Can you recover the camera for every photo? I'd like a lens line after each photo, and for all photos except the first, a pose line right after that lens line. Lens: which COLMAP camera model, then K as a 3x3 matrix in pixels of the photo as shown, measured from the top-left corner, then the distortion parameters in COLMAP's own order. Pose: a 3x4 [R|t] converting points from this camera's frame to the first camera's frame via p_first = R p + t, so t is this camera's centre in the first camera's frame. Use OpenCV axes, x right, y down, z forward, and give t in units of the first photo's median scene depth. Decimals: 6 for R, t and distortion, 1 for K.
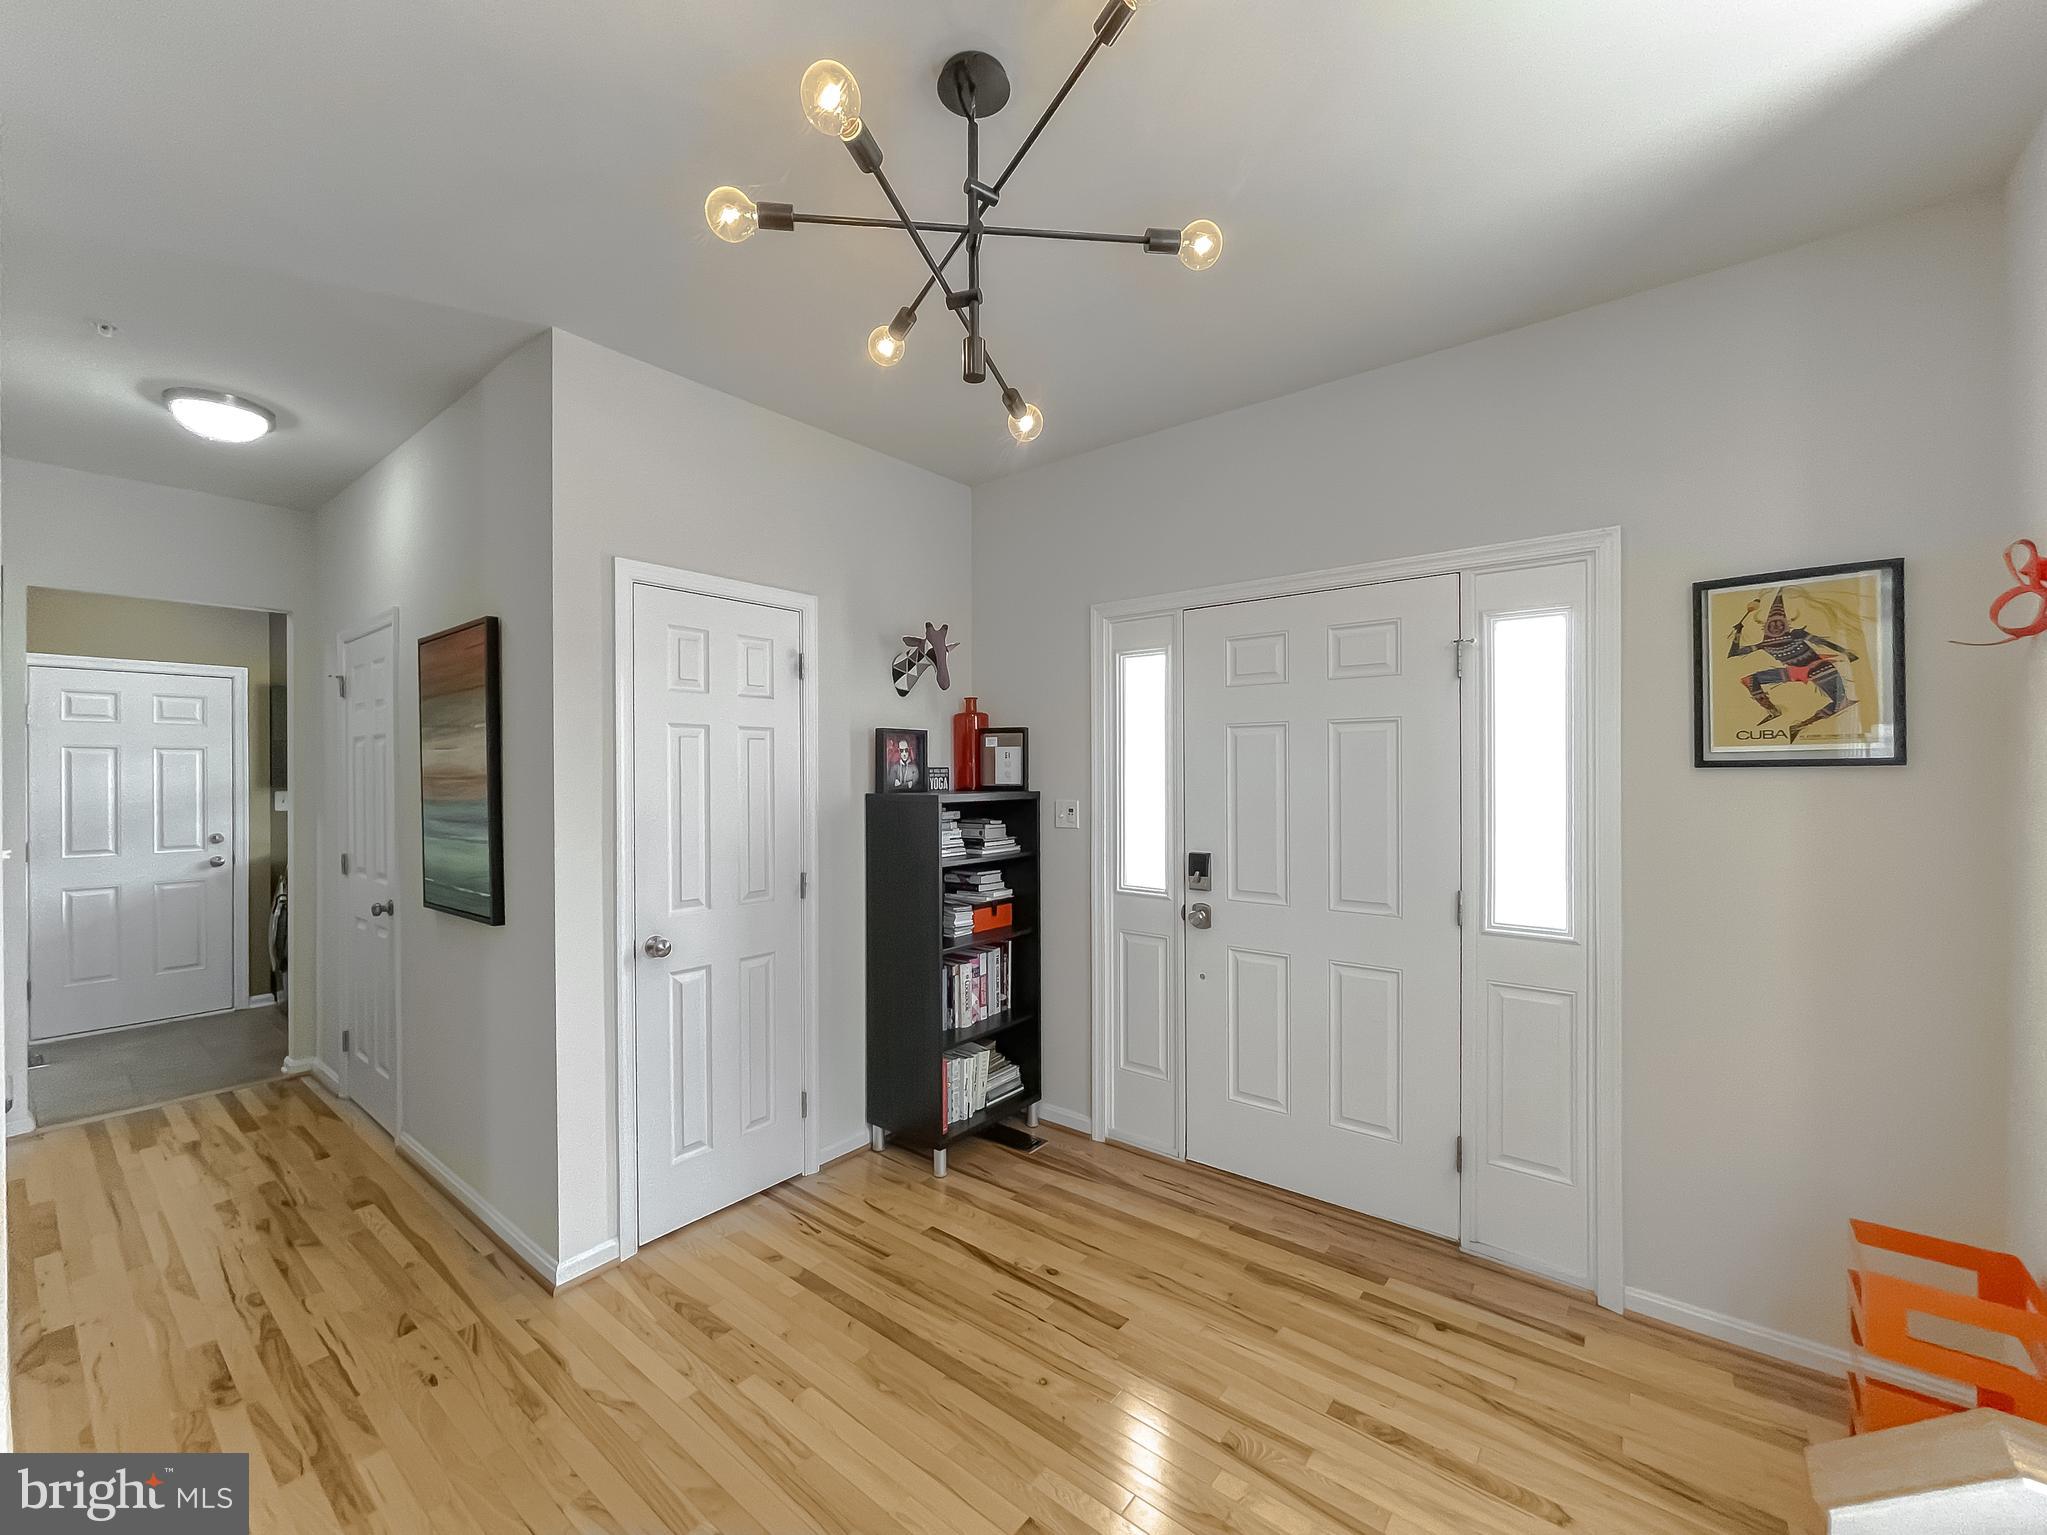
lens RADIAL K [[849.0, 0, 1016.8], [0, 849.0, 774.9], [0, 0, 1]] dist [-0.002620, 0.000684]
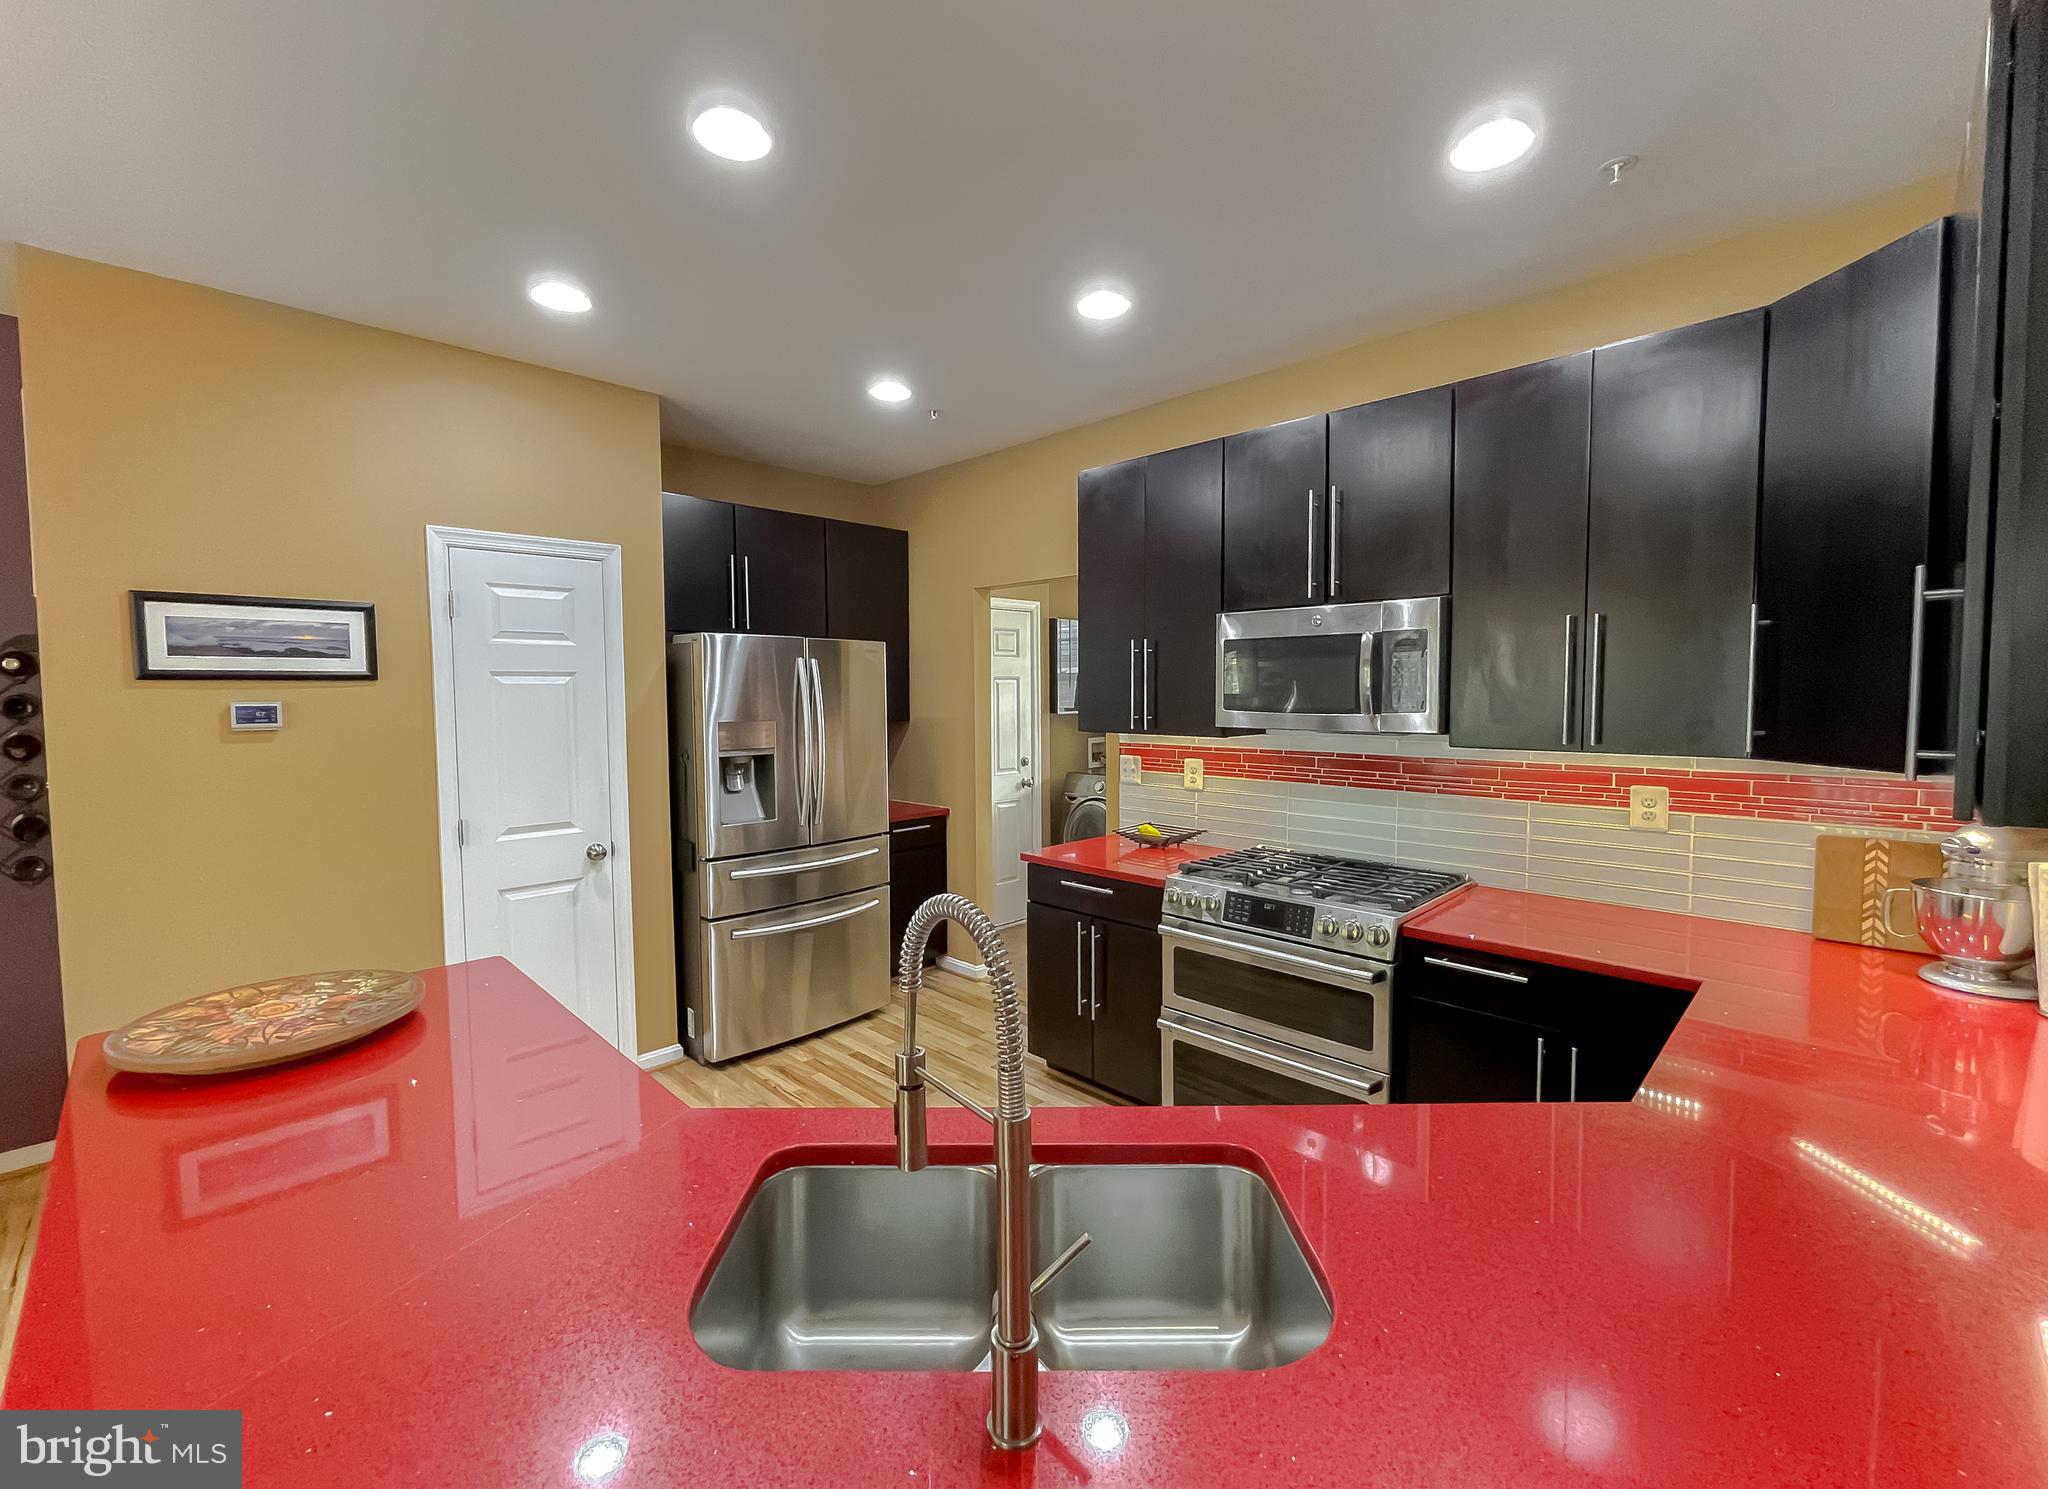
lens RADIAL K [[855.9, 0, 1020.6], [0, 855.9, 736.9], [0, 0, 1]] dist [0.000249, -0.000961]
pose [[0.995298, 0.000963, -0.096858, -1.706406], [0.004228, 0.998566, 0.053373, -0.028008], [0.096770, -0.053532, 0.993866, -0.164137]]
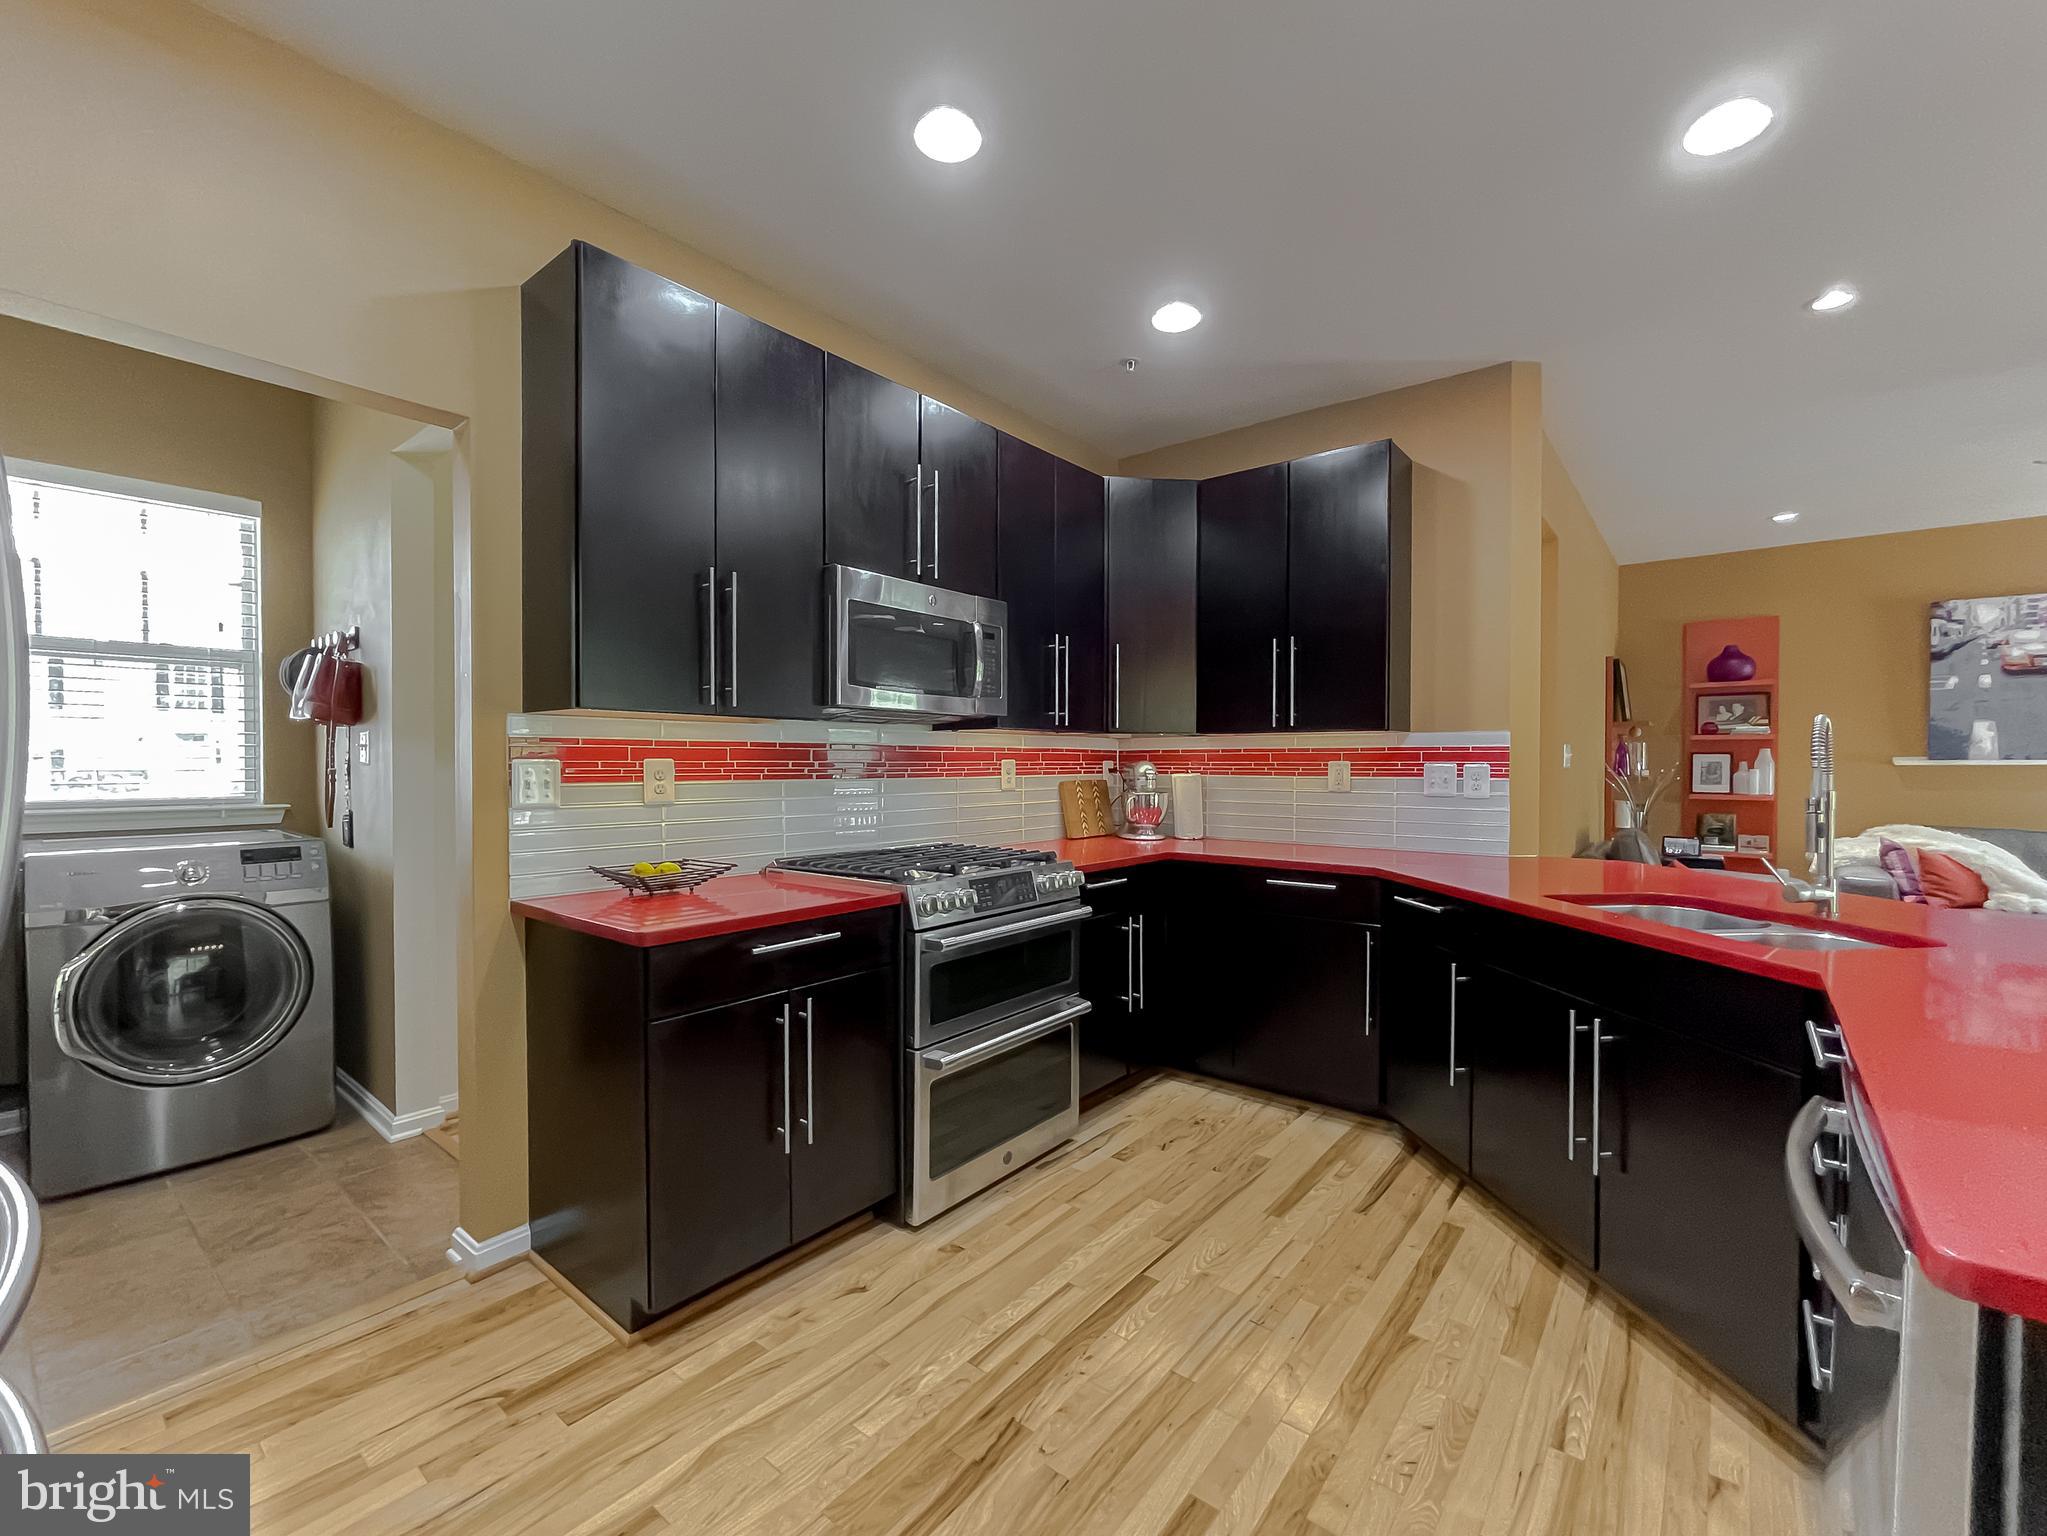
lens RADIAL K [[861.8, 0, 1010.8], [0, 861.8, 775.1], [0, 0, 1]] dist [0.017930, -0.008760]
pose [[0.002081, -0.012521, 0.999919, -2.530155], [-0.000450, 0.999922, 0.012522, 0.091288], [-0.999998, -0.000476, 0.002075, 0.871663]]
